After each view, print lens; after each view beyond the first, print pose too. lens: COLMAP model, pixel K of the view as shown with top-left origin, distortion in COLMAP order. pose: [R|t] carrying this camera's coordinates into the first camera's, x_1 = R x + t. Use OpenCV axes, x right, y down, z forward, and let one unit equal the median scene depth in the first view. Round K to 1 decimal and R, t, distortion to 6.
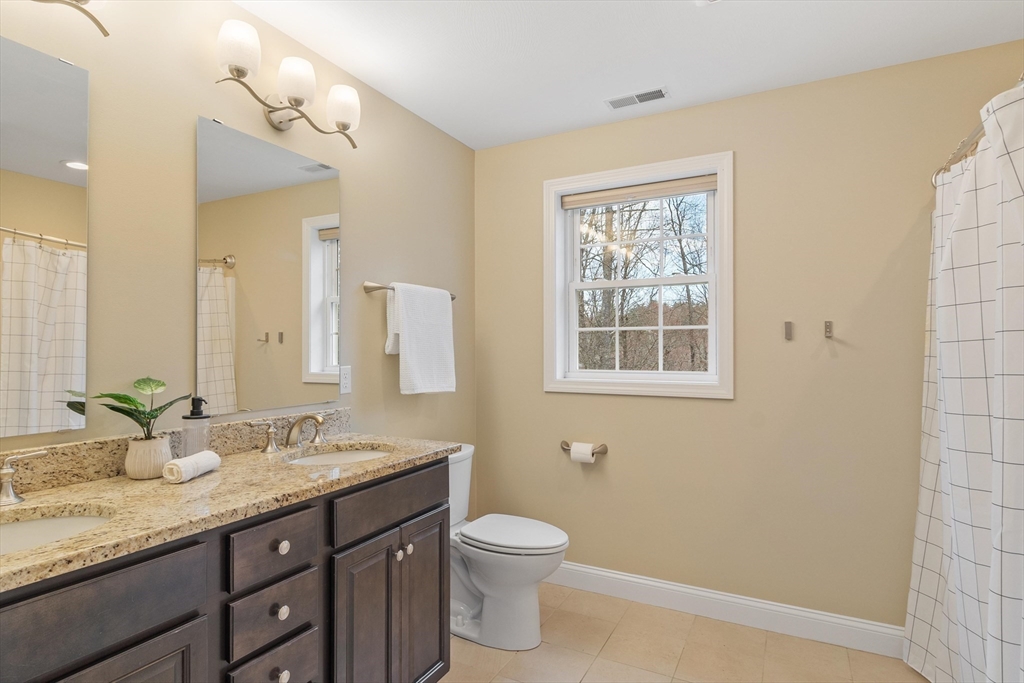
lens RADIAL K [[553.2, 0, 505.7], [0, 553.2, 345.5], [0, 0, 1]] dist [0.002835, -0.000623]
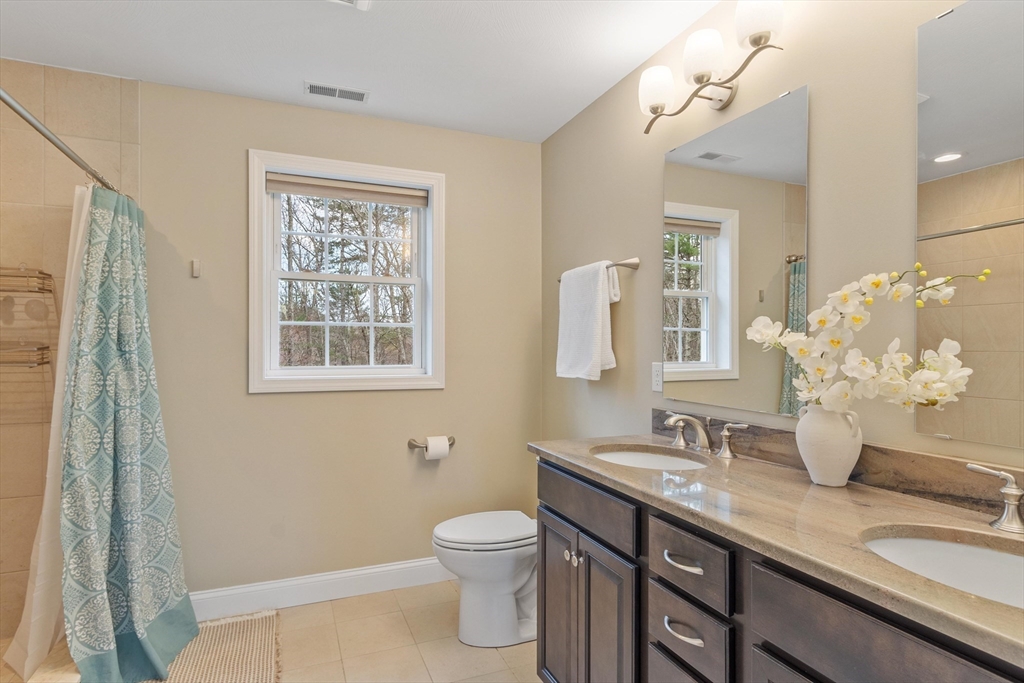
lens RADIAL K [[525.4, 0, 514.1], [0, 525.4, 342.2], [0, 0, 1]] dist [-0.001094, -0.000056]
pose [[0.644300, 0.005230, 0.764755, -0.295585], [-0.007326, 0.999973, -0.000666, 0.000877], [-0.764738, -0.005174, 0.644321, 0.157210]]
